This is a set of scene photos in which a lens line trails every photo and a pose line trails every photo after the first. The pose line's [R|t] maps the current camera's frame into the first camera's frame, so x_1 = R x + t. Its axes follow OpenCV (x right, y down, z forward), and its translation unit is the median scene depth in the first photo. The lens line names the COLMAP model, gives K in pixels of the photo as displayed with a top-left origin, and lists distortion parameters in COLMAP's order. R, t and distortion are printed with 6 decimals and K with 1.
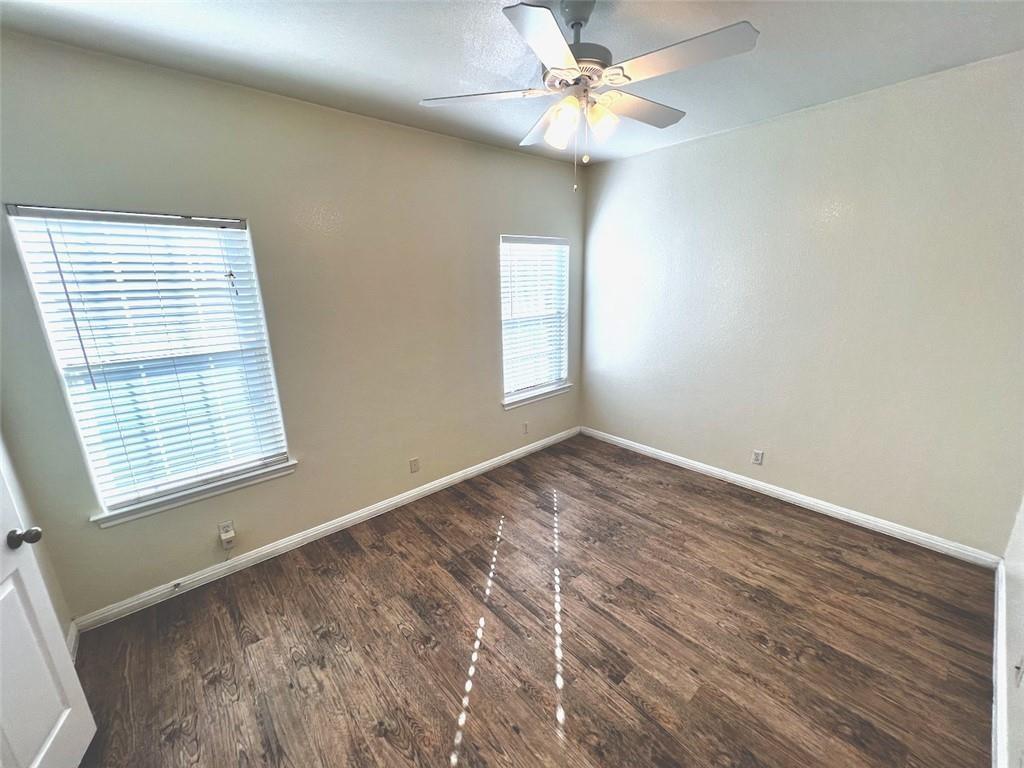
lens RADIAL K [[409.2, 0, 510.5], [0, 409.2, 383.3], [0, 0, 1]] dist [-0.001367, 0.000280]
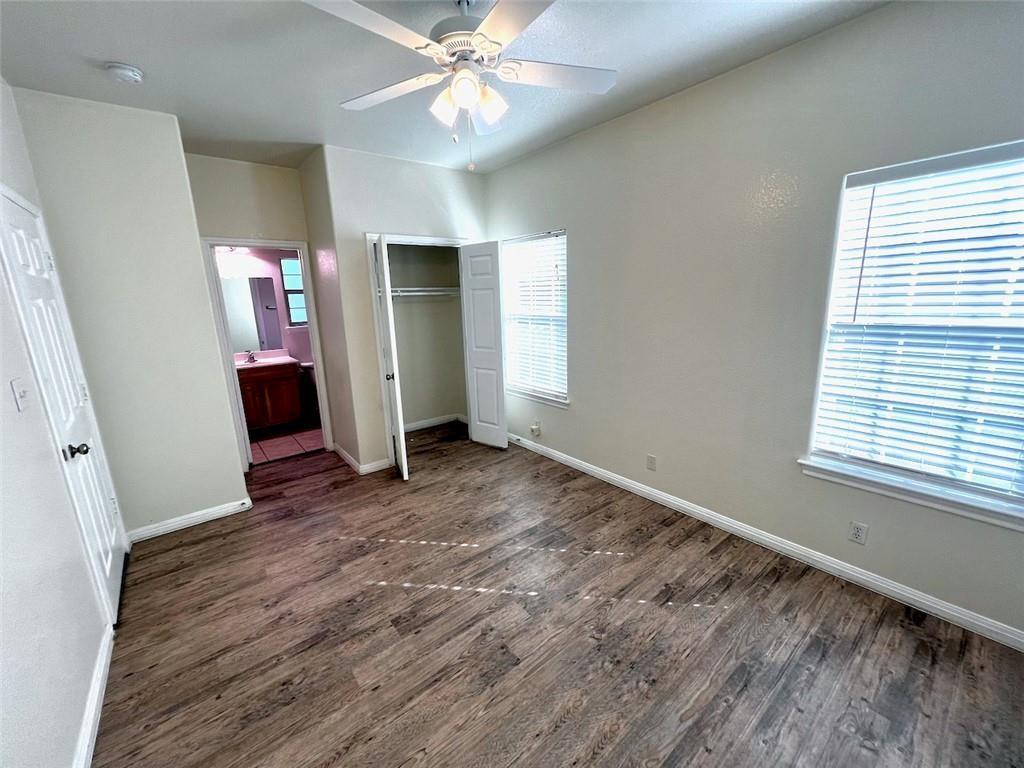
lens RADIAL K [[409.2, 0, 510.5], [0, 409.2, 383.3], [0, 0, 1]] dist [-0.001367, 0.000280]
pose [[-0.035642, 0.240521, -0.969989, 0.970854], [-0.221179, 0.944638, 0.242362, -0.193634], [0.974582, 0.223180, 0.019530, 0.937236]]
